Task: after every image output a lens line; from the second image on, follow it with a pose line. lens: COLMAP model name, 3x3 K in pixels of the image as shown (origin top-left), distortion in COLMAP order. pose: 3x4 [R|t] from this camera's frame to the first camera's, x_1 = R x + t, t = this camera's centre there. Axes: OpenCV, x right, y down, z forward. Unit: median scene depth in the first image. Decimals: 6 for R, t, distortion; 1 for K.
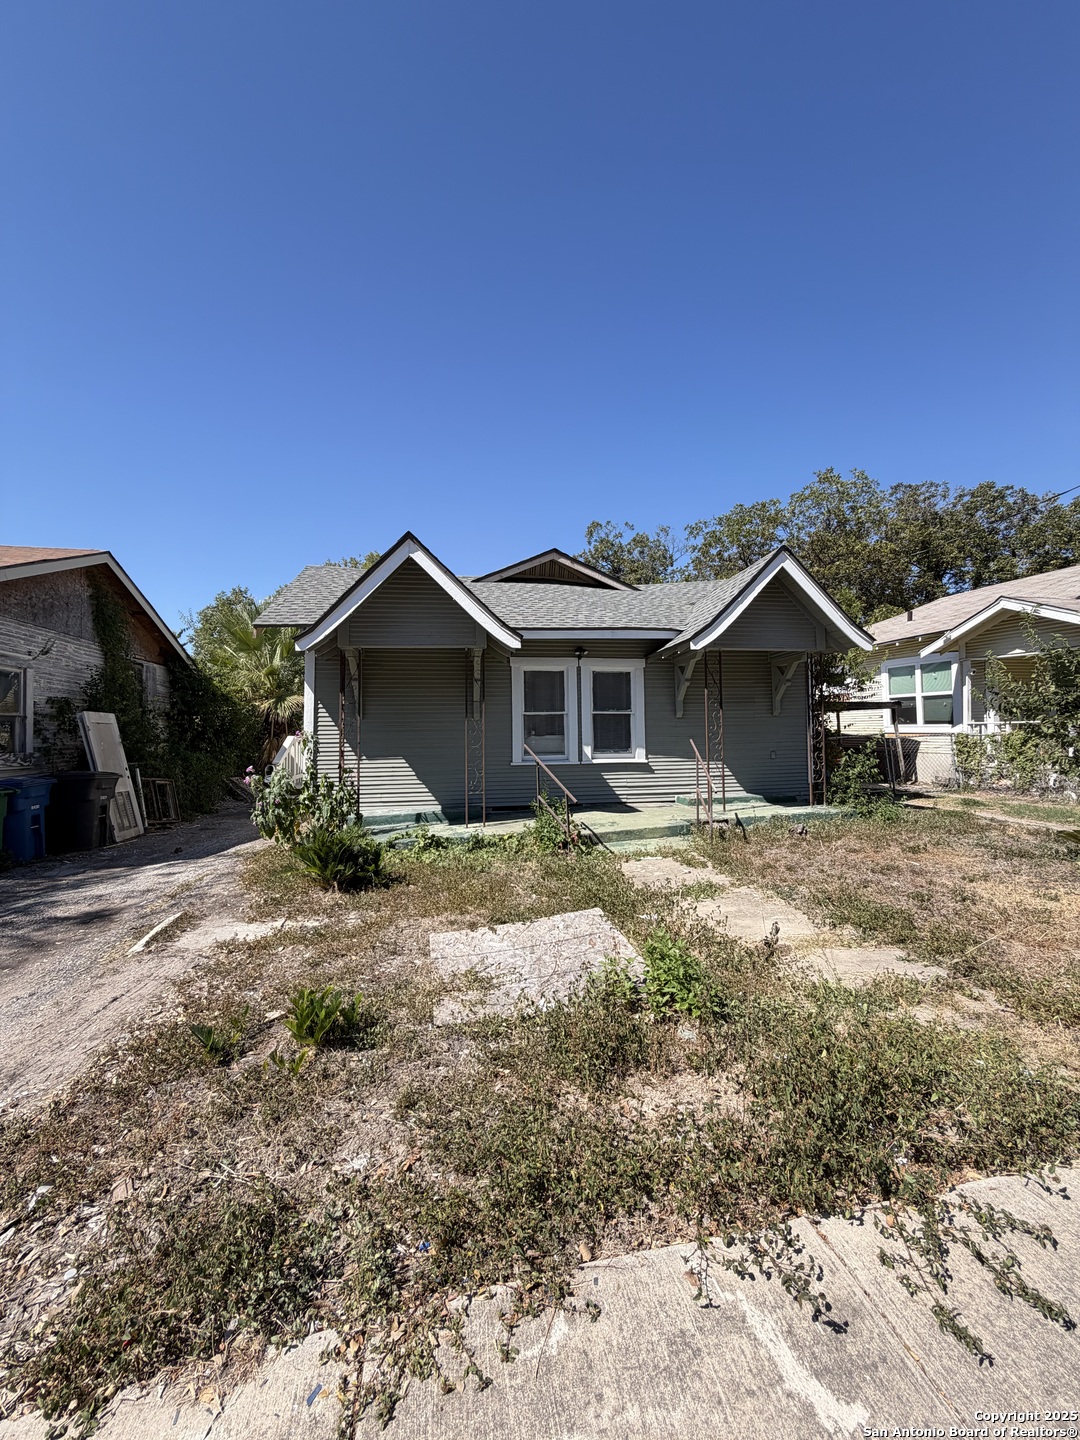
lens RADIAL K [[570.4, 0, 554.1], [0, 570.4, 720.1], [0, 0, 1]] dist [-0.010192, 0.001693]
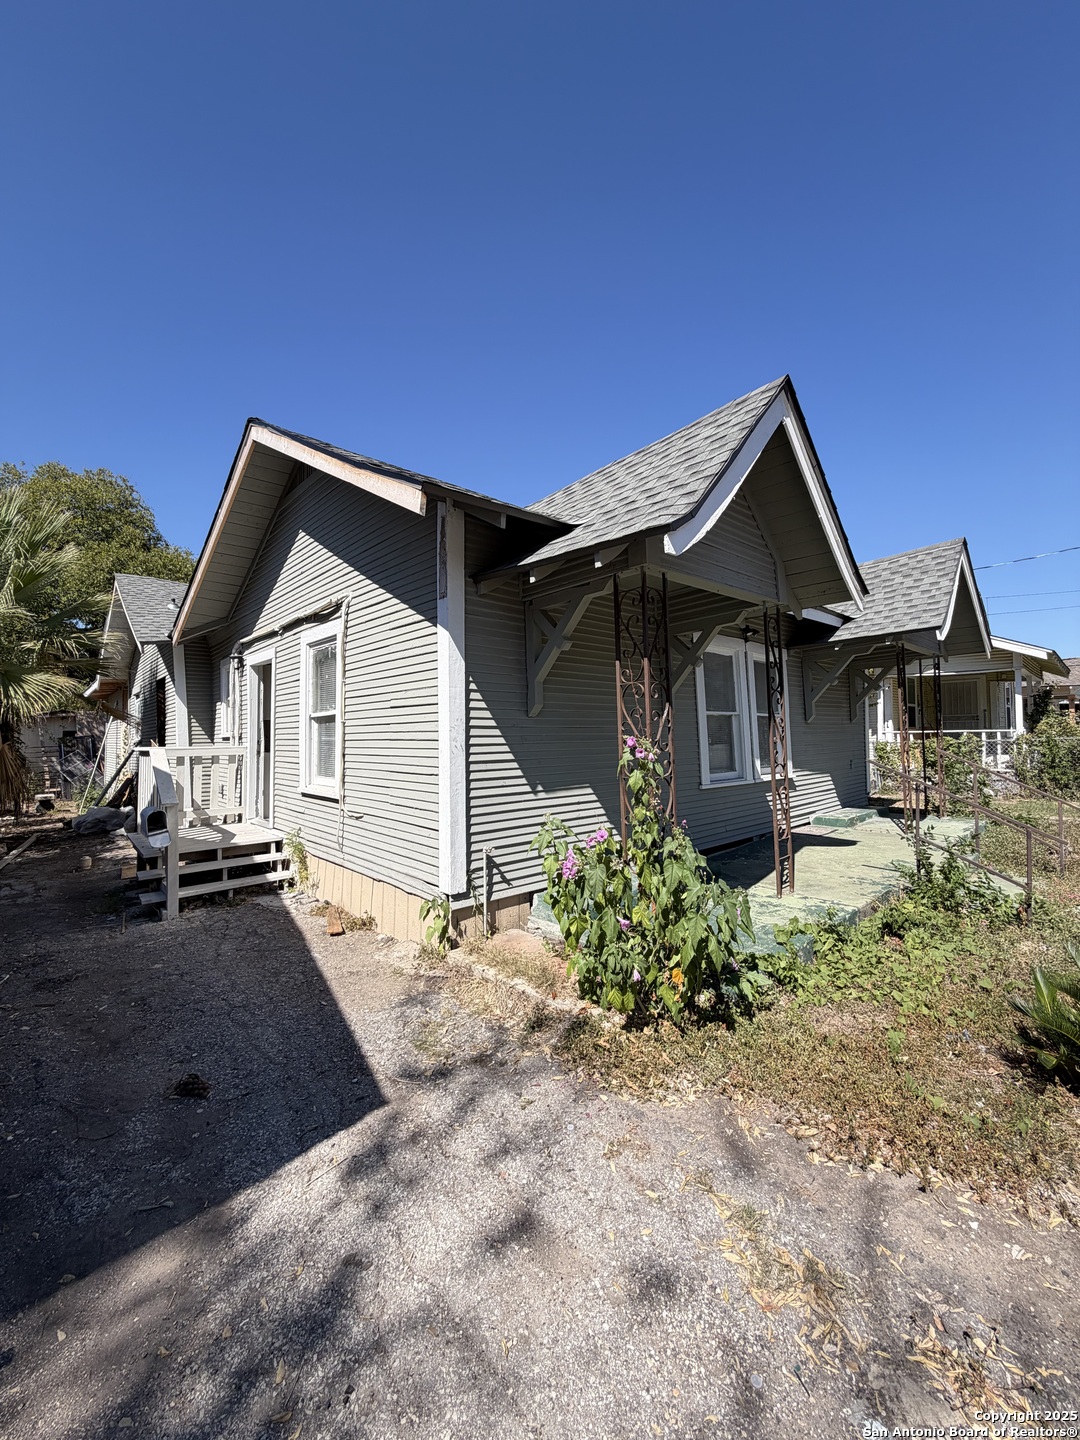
lens RADIAL K [[570.4, 0, 514.6], [0, 570.4, 721.0], [0, 0, 1]] dist [-0.010192, 0.001693]
pose [[0.851751, 0.016714, 0.523679, -0.589781], [-0.009598, 0.999821, -0.016300, 0.011059], [-0.523858, 0.008858, 0.851759, 0.521887]]
